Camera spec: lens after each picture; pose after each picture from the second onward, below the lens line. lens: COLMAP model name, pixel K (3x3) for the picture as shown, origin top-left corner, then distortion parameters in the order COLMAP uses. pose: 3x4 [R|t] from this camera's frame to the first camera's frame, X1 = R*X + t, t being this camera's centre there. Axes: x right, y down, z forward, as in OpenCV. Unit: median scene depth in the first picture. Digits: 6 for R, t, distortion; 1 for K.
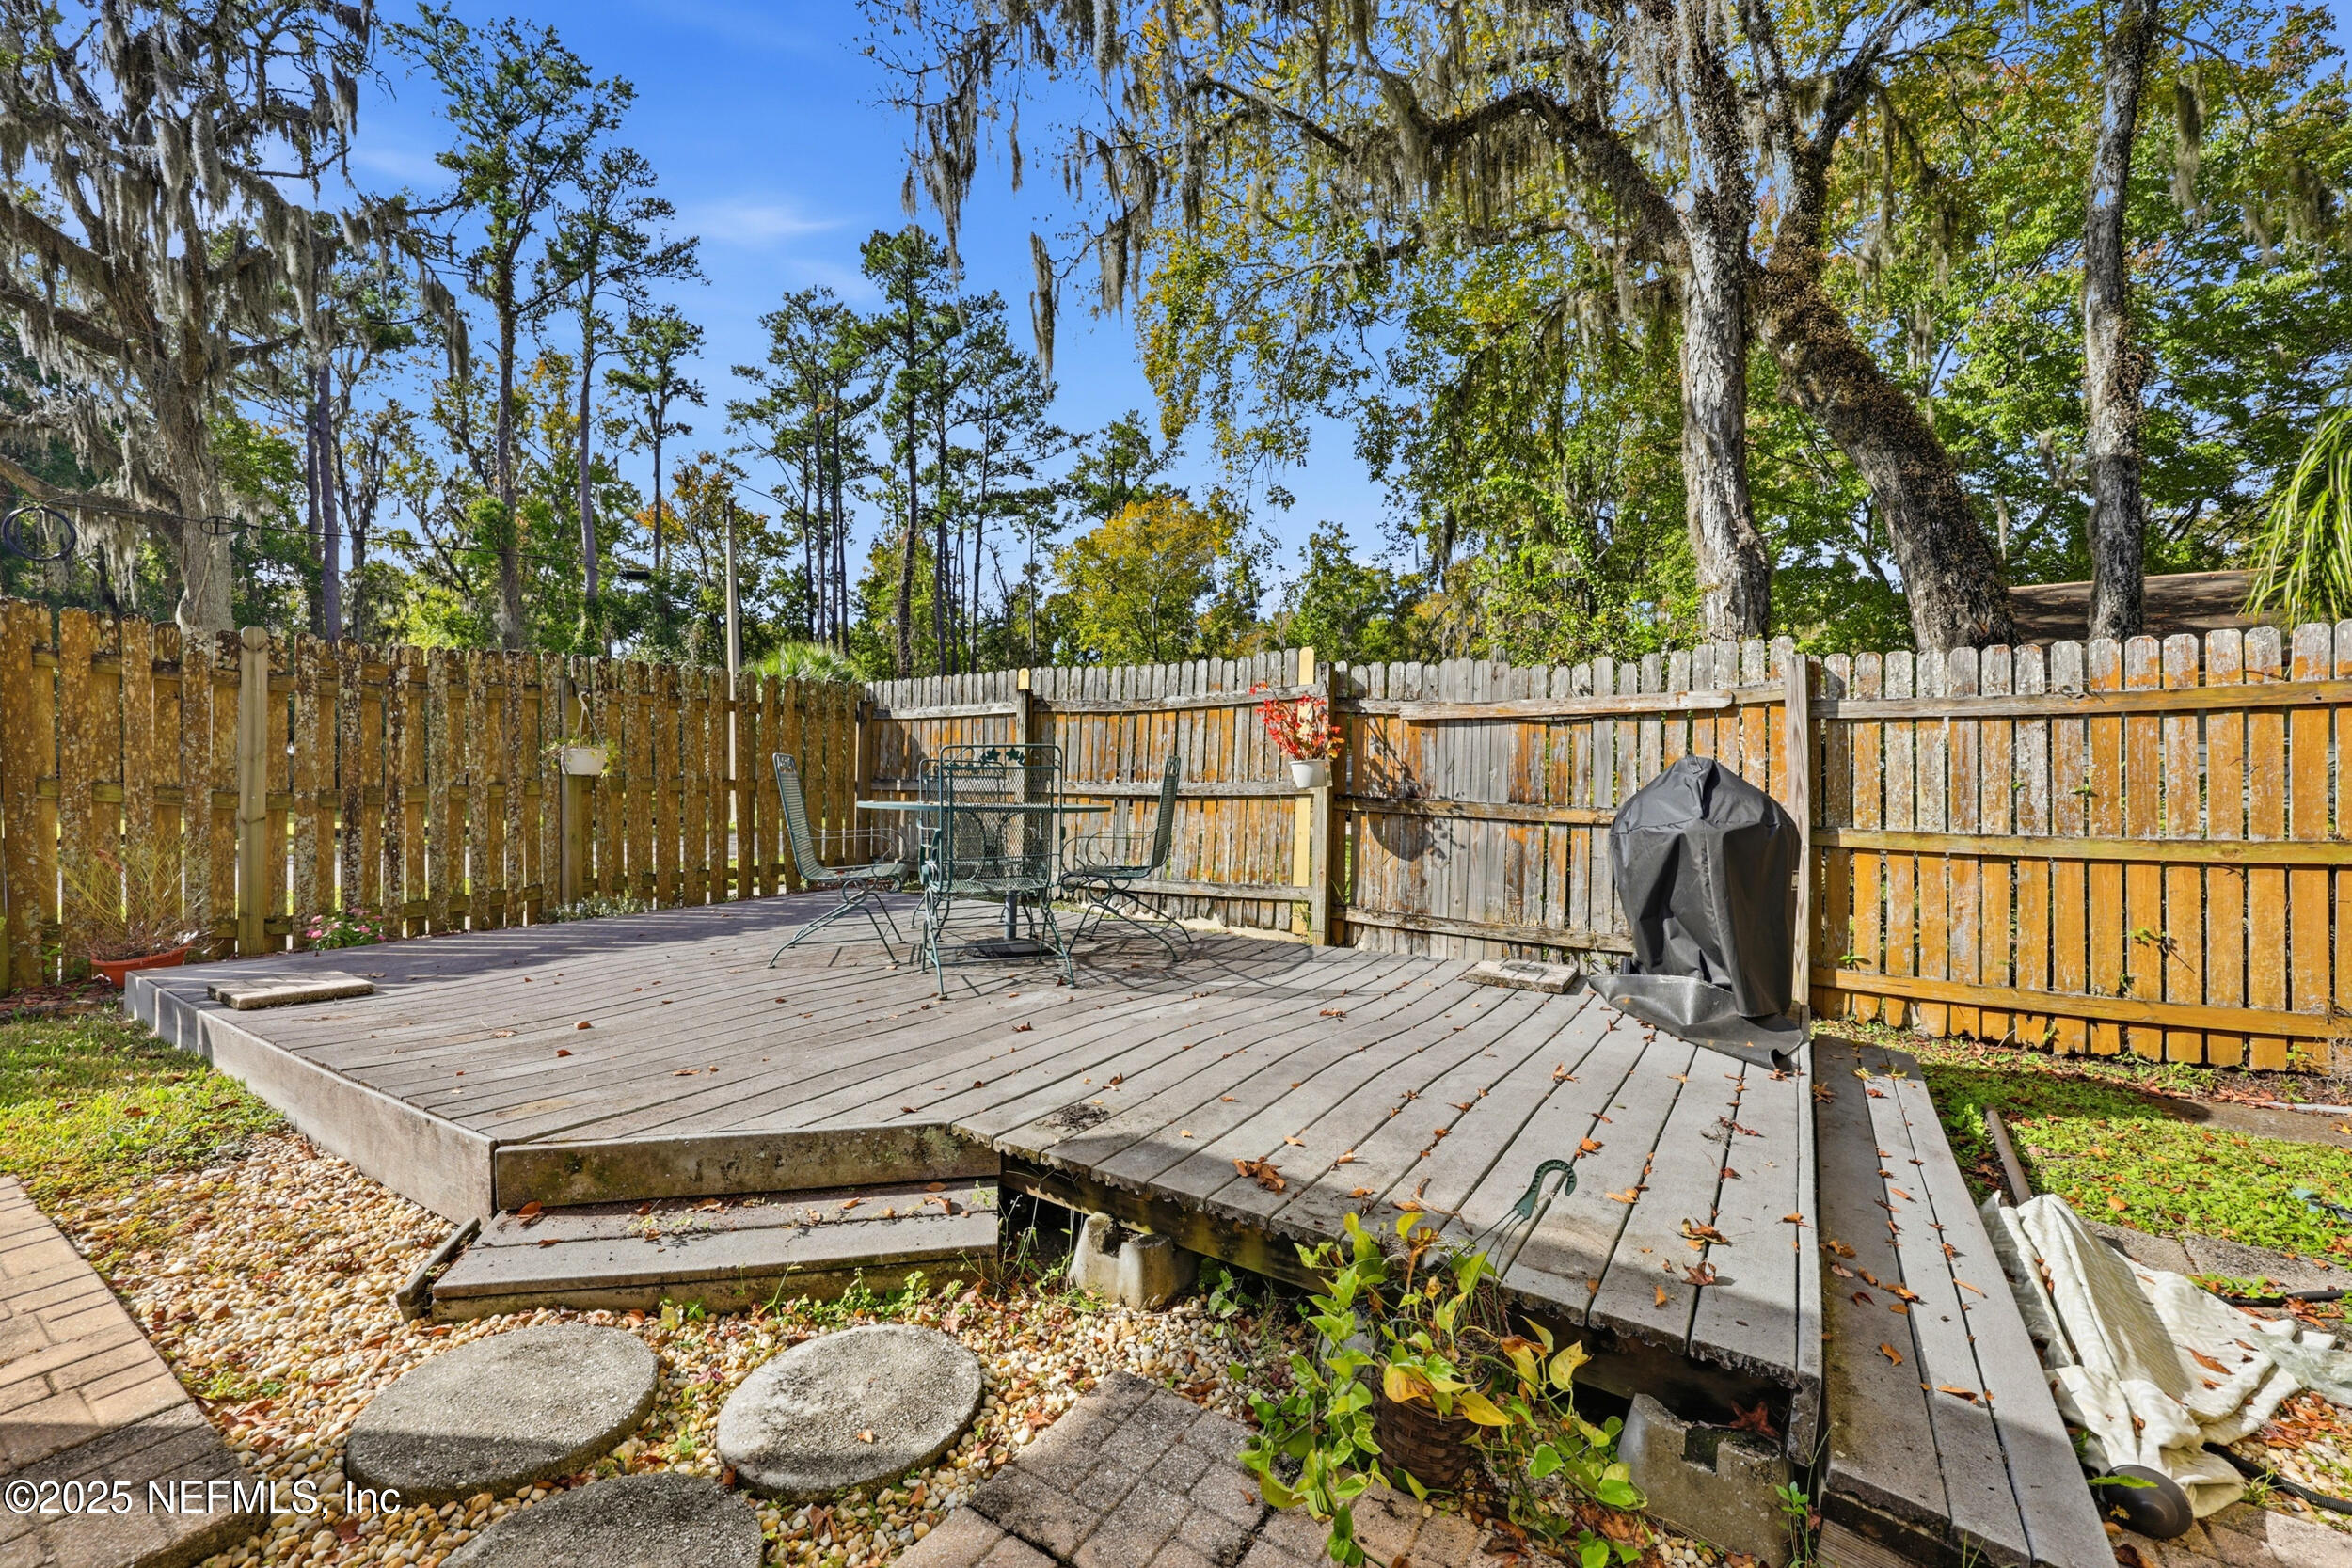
lens RADIAL K [[956.9, 0, 1169.5], [0, 956.9, 782.7], [0, 0, 1]] dist [-0.000959, -0.000085]
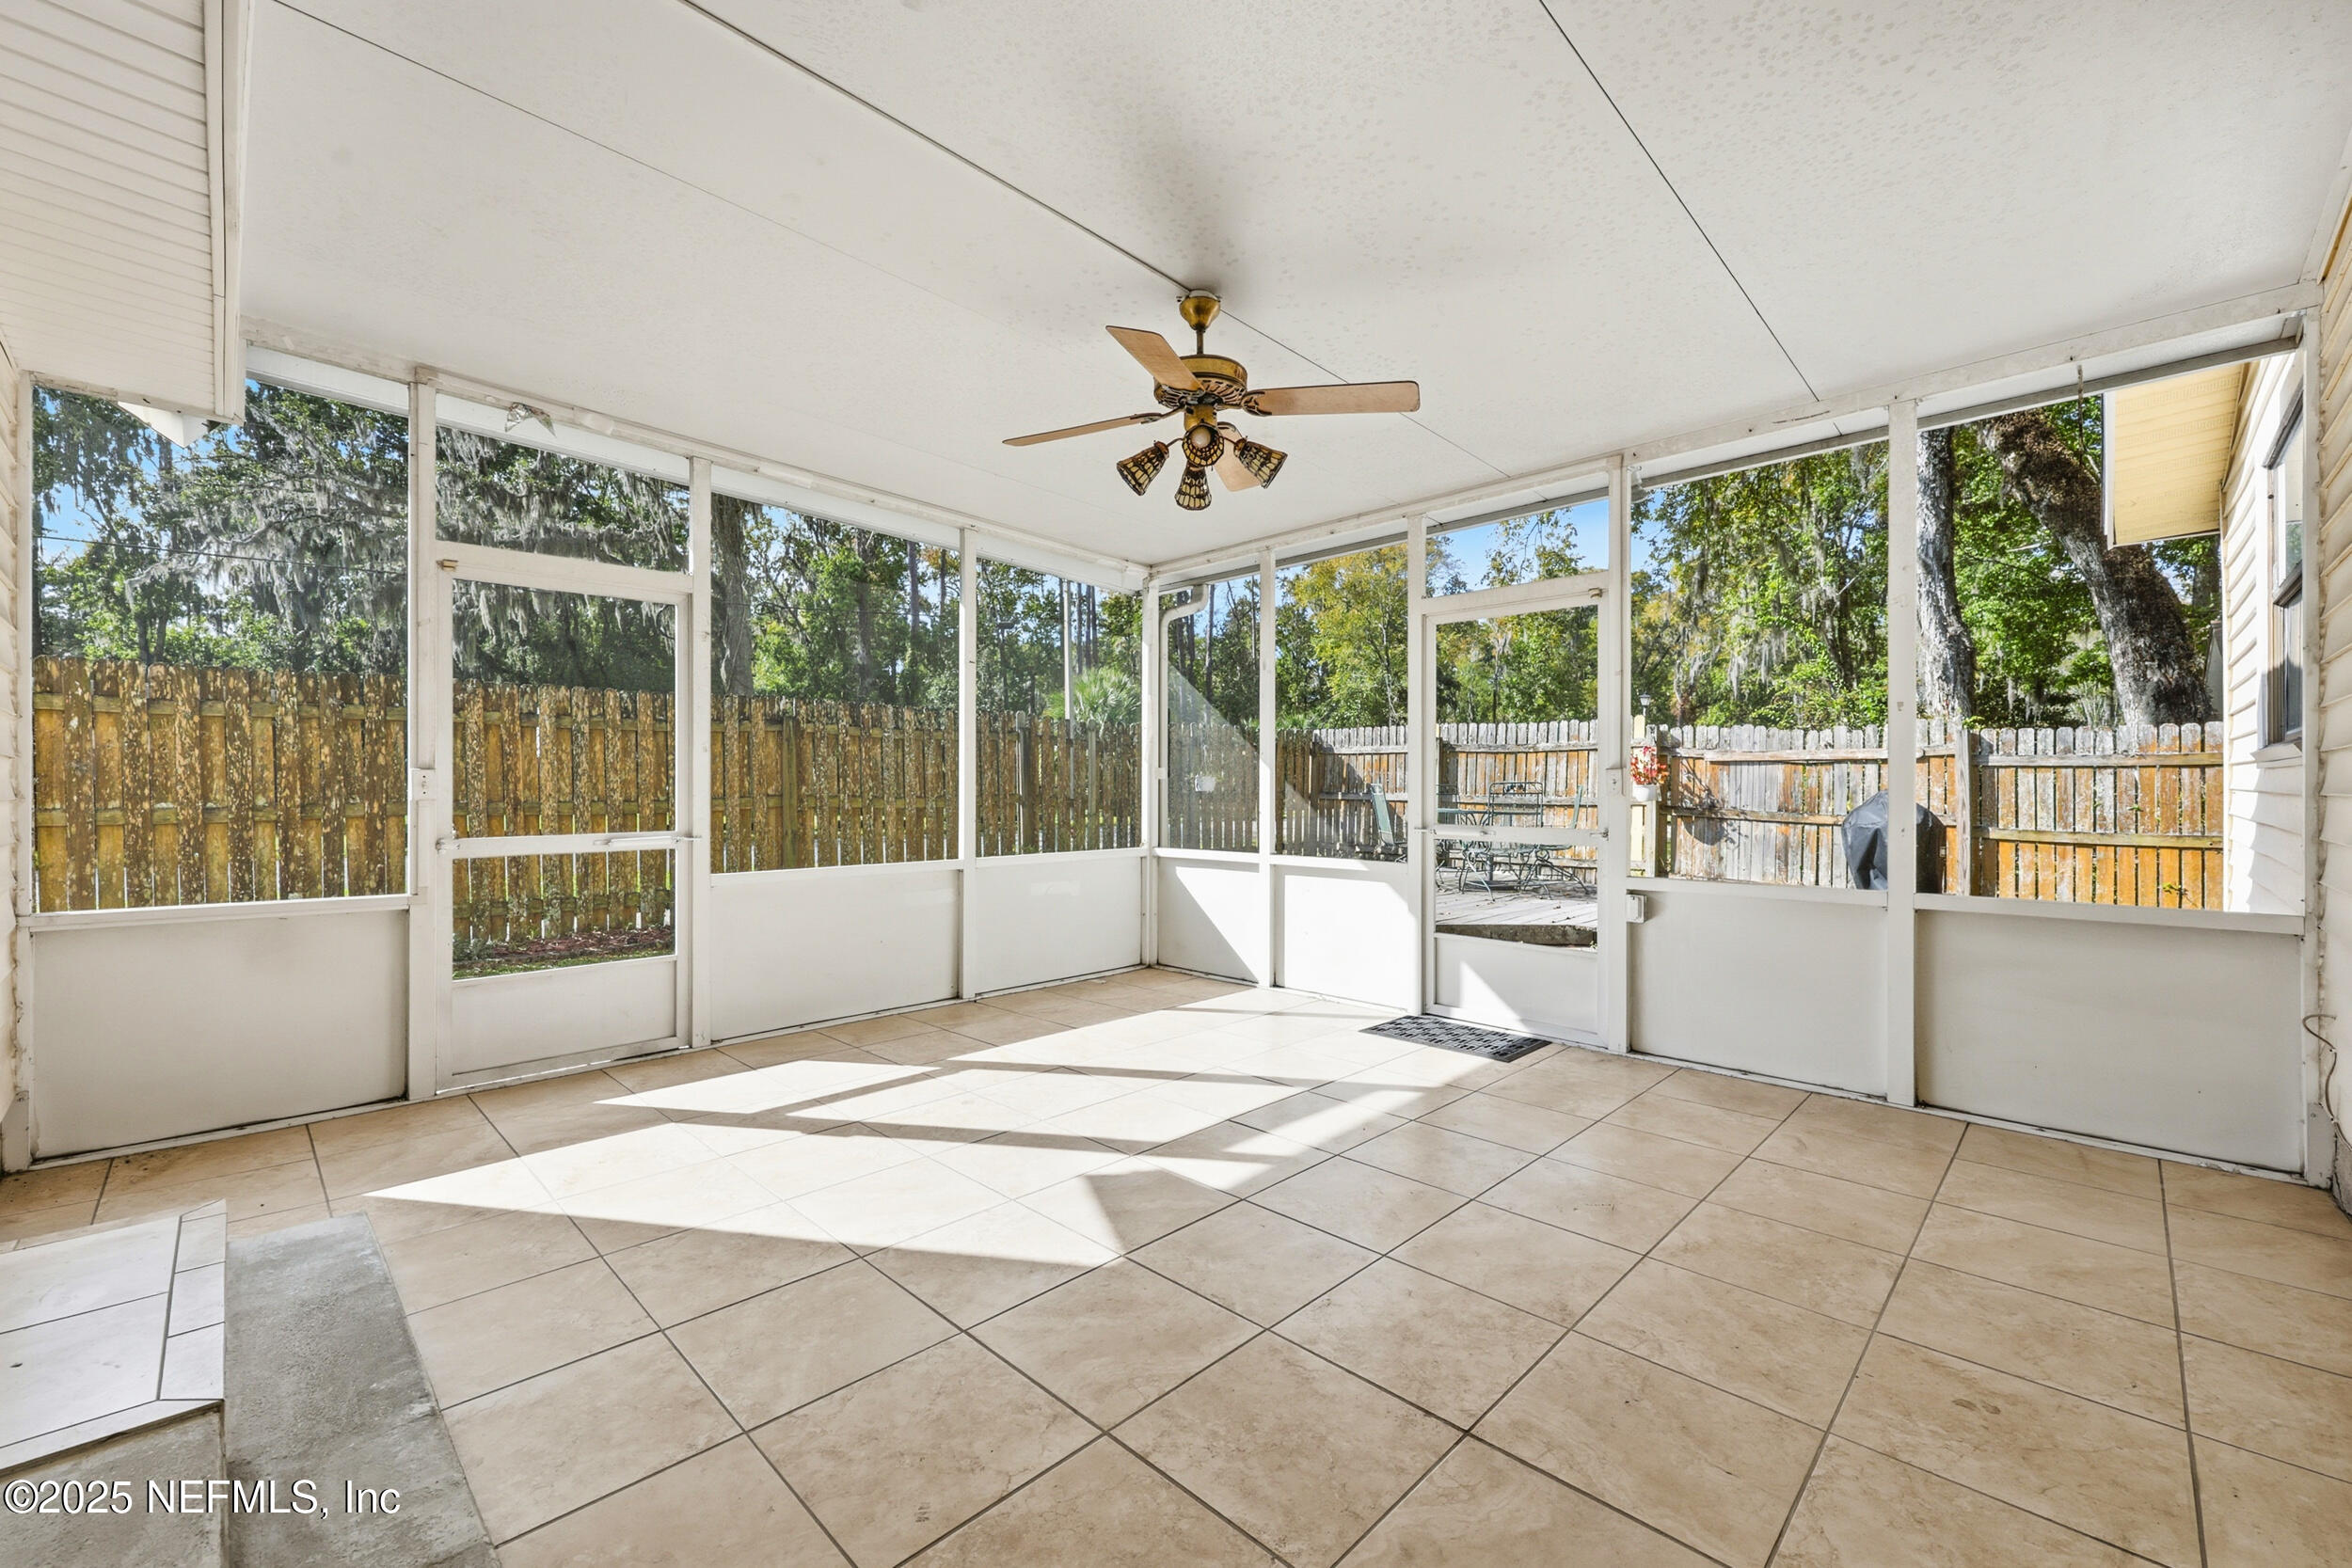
lens RADIAL K [[956.9, 0, 1164.5], [0, 956.9, 777.8], [0, 0, 1]] dist [-0.000959, -0.000085]
pose [[0.979488, 0.001635, -0.201497, -0.377200], [-0.002902, 0.999978, -0.005993, -0.025915], [0.201483, 0.006455, 0.979471, -0.897827]]
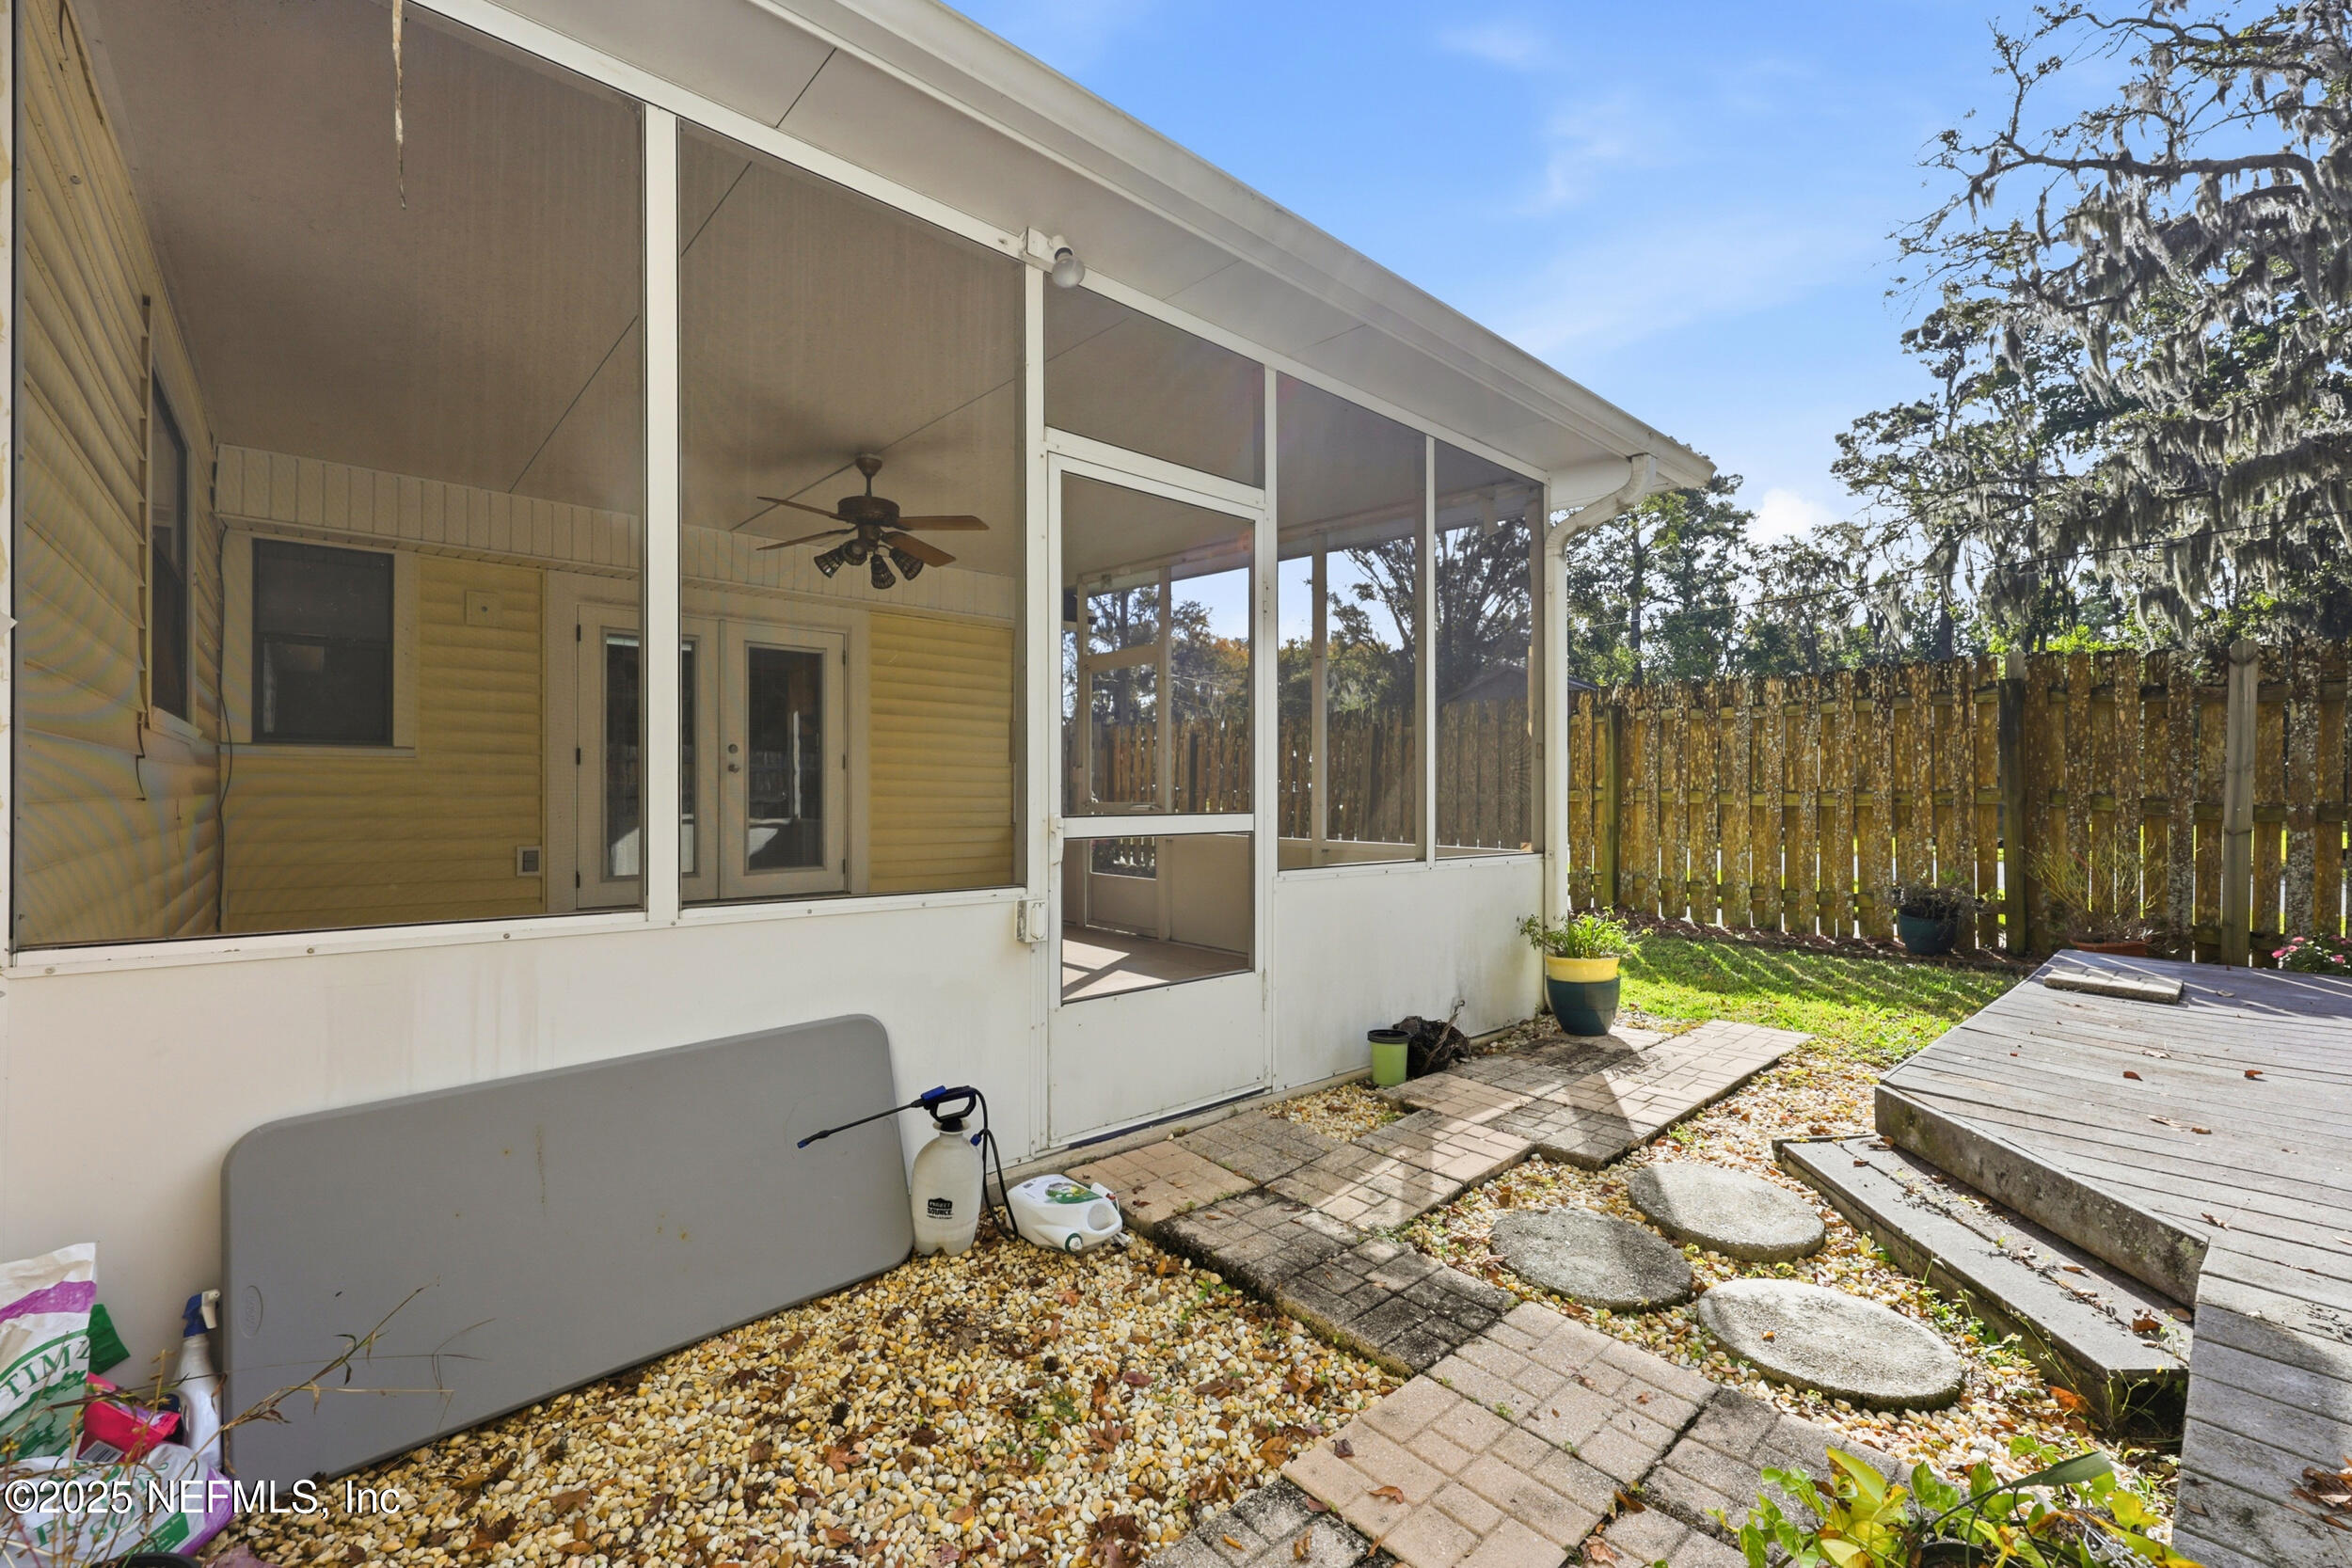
lens RADIAL K [[956.9, 0, 1168.8], [0, 956.9, 790.7], [0, 0, 1]] dist [-0.000959, -0.000085]
pose [[-0.257850, 0.000184, -0.966185, 0.283428], [-0.001491, 0.999999, 0.000588, -0.002737], [0.966184, 0.001592, -0.257849, 0.154348]]
